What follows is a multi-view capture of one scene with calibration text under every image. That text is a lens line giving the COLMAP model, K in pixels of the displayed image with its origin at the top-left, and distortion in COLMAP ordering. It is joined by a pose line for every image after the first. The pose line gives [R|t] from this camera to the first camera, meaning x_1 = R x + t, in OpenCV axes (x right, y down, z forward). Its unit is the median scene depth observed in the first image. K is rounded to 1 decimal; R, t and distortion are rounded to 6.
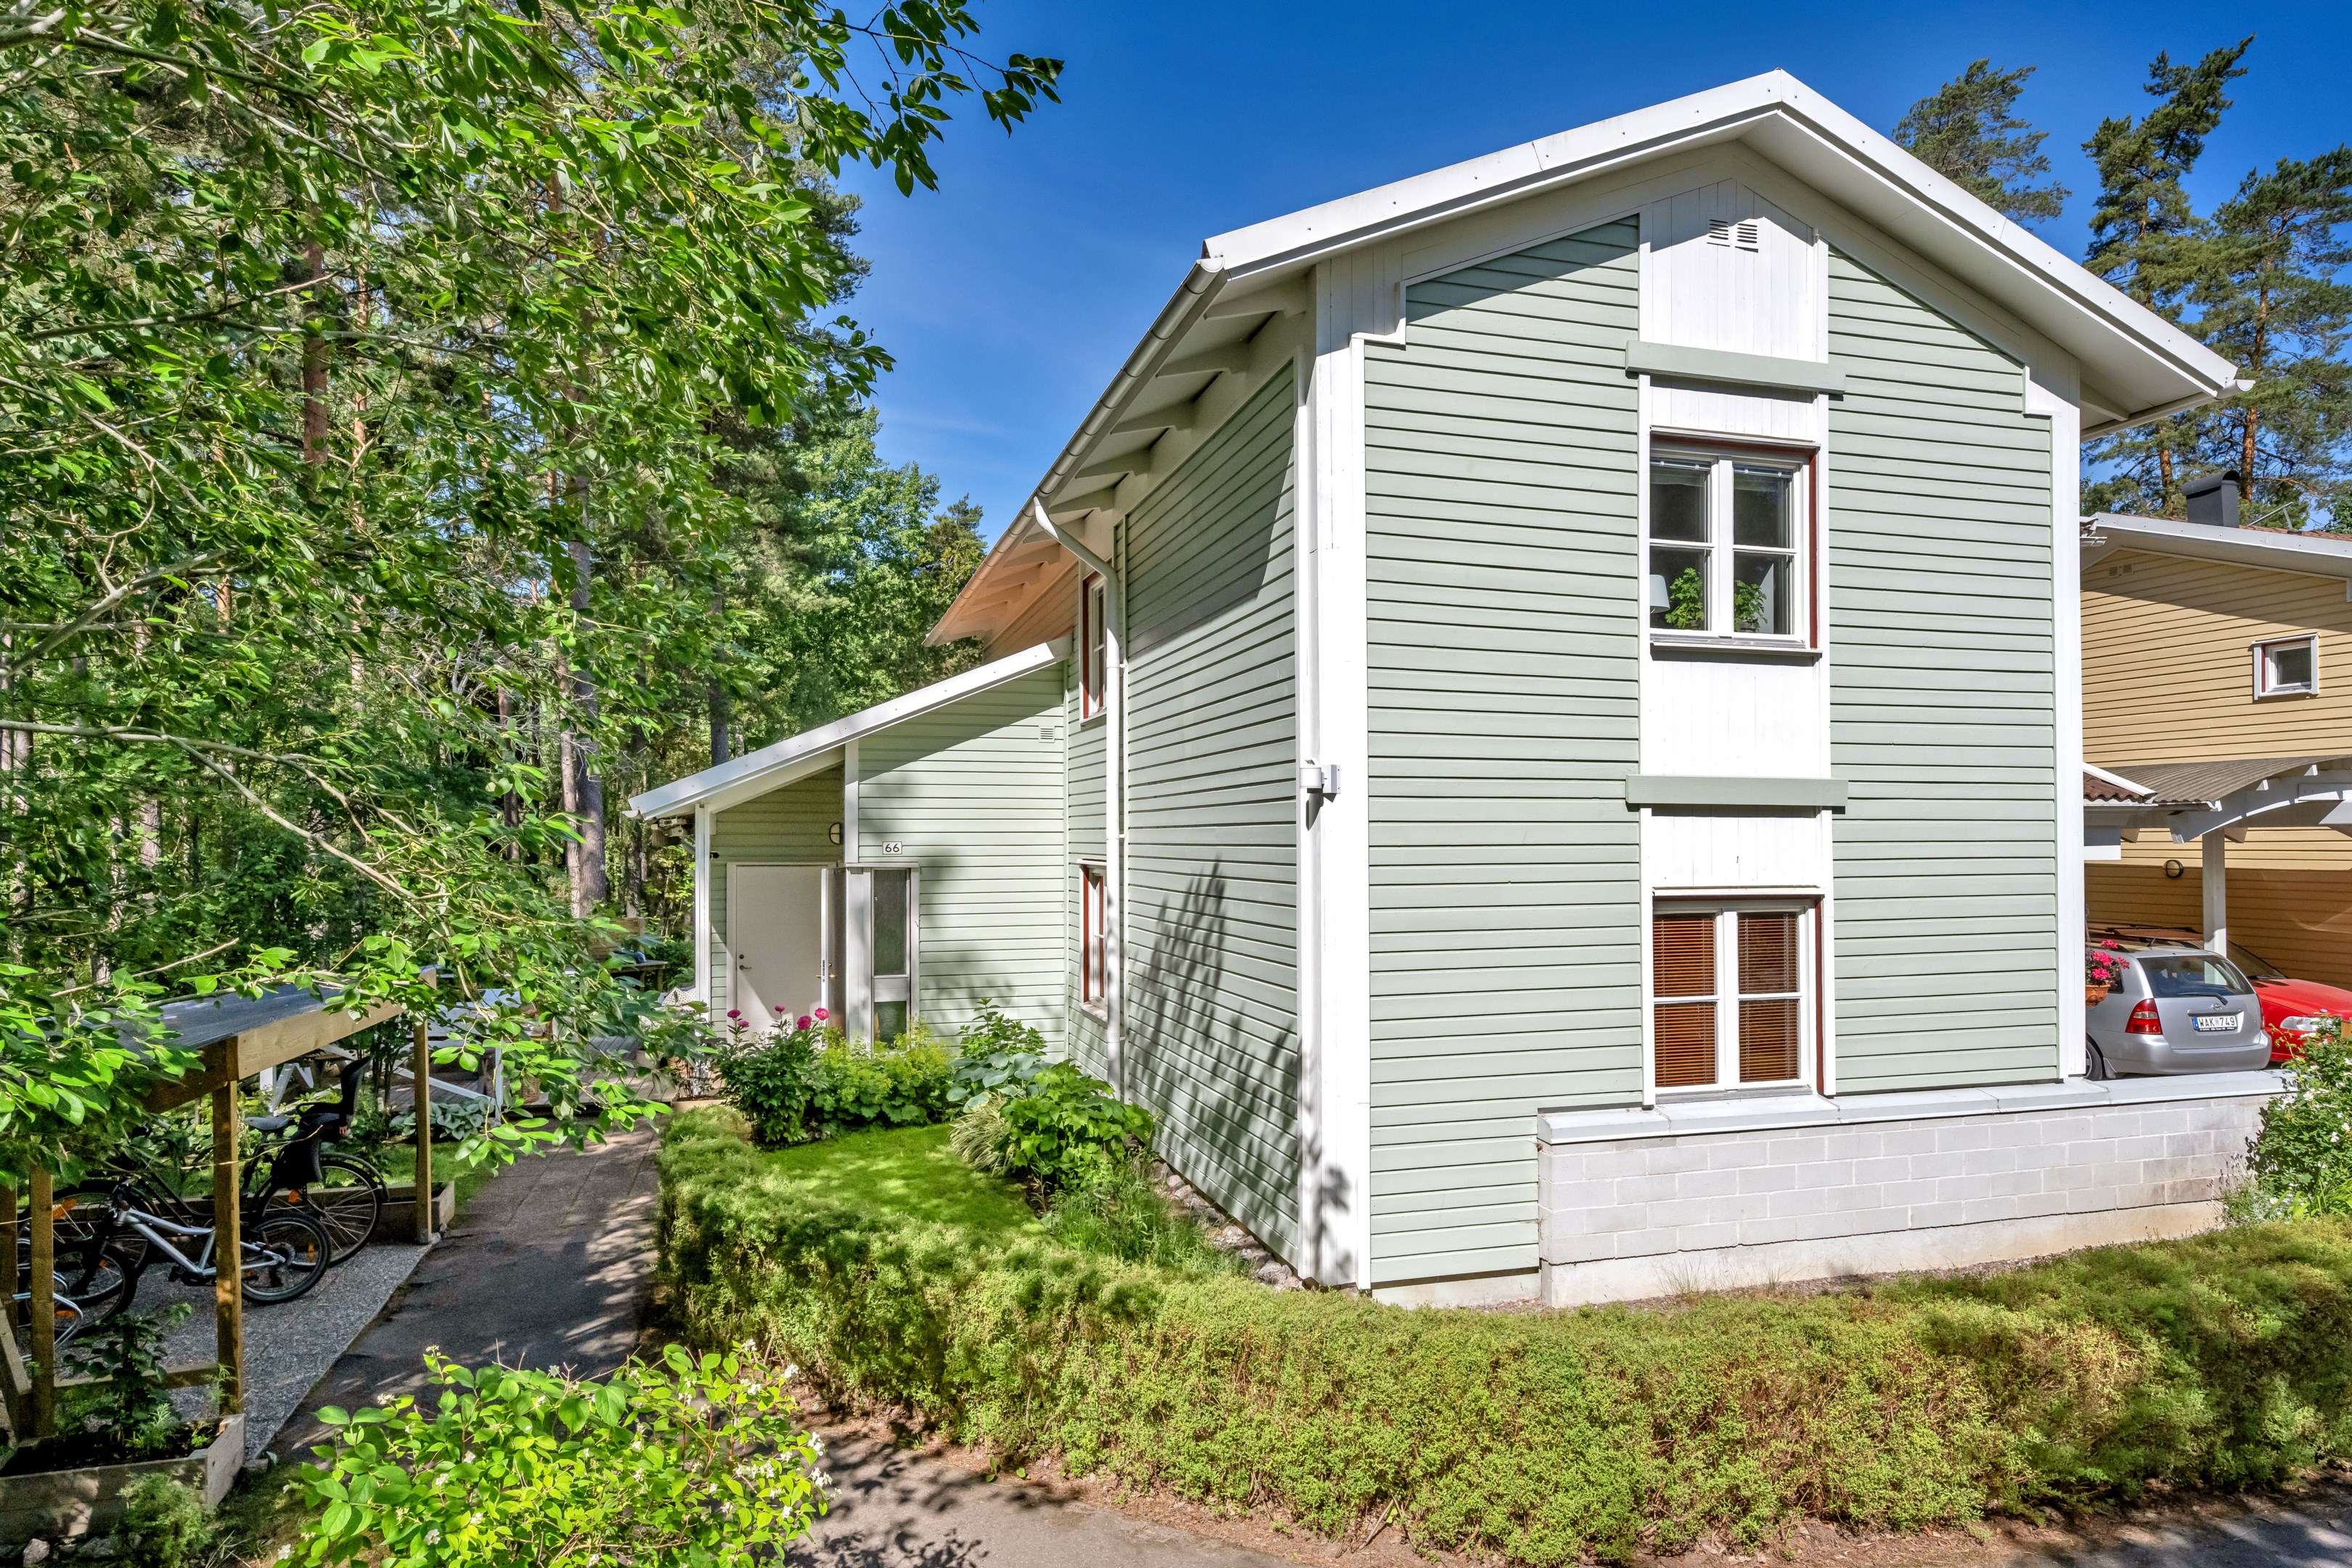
lens RADIAL K [[1389.5, 0, 1176.0], [0, 1389.5, 784.0], [0, 0, 1]] dist [0.005895, 0.001100]
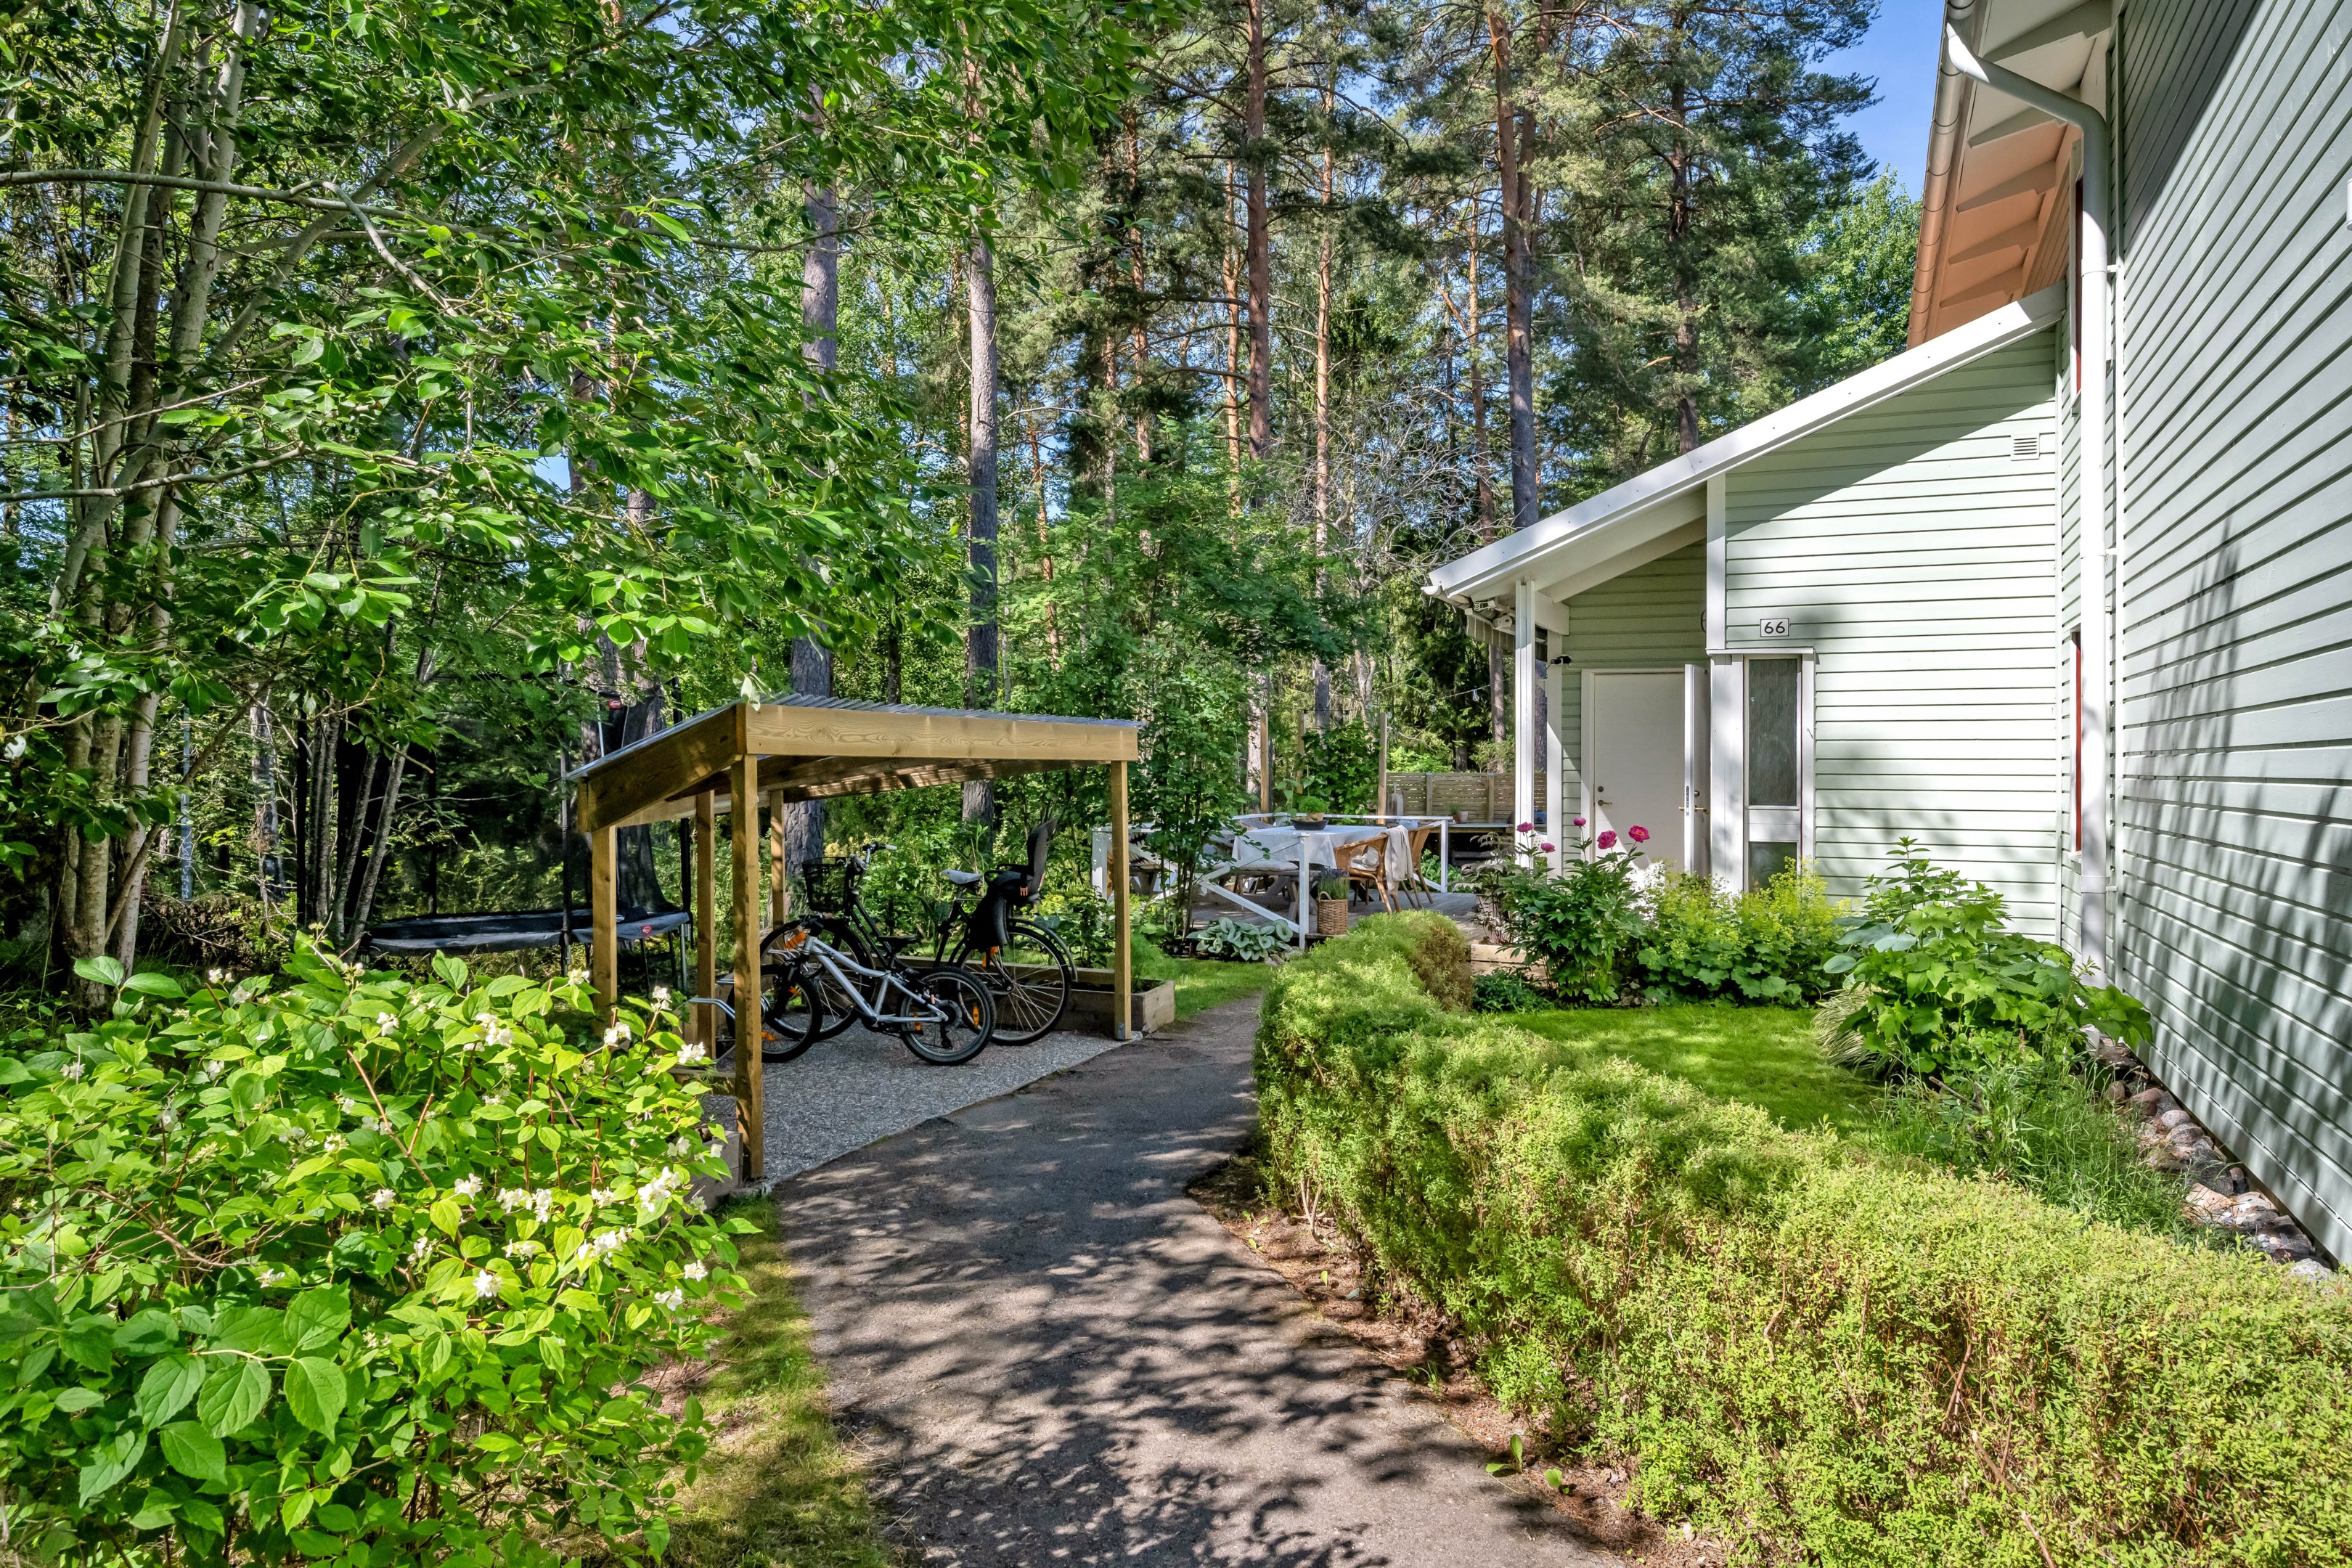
lens RADIAL K [[1535.7, 0, 1176.0], [0, 1535.7, 784.0], [0, 0, 1]] dist [-0.002561, -0.030562]
pose [[0.771101, 0.016756, -0.636492, 0.082767], [0.015589, 0.998857, 0.045181, 0.116893], [0.636522, -0.044761, 0.769959, 0.266875]]
